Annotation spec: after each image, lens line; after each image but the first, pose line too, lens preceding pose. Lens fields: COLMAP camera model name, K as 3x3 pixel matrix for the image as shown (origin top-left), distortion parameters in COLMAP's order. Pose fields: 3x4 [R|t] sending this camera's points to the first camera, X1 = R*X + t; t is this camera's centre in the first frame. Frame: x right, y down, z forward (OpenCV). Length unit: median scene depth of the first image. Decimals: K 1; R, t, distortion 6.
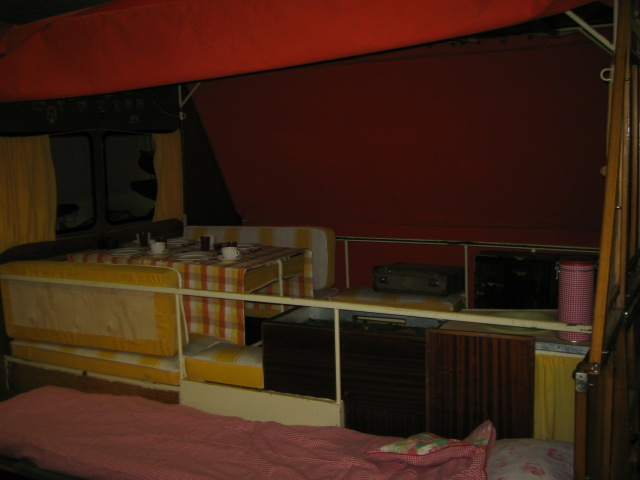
lens RADIAL K [[744.4, 0, 320.0], [0, 744.4, 240.0], [0, 0, 1]] dist [-0.139146, 0.007625]
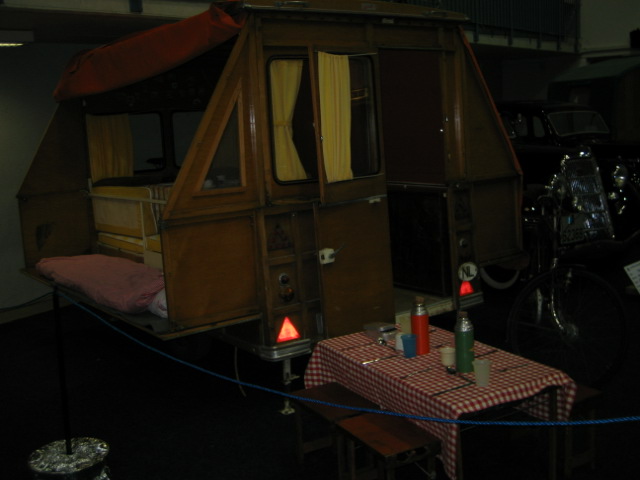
lens RADIAL K [[744.4, 0, 320.0], [0, 744.4, 240.0], [0, 0, 1]] dist [-0.139146, 0.007625]
pose [[0.891959, 0.046042, -0.449766, 0.837521], [-0.030173, 0.998645, 0.042392, 0.065003], [0.451109, -0.024241, 0.892140, -0.338761]]
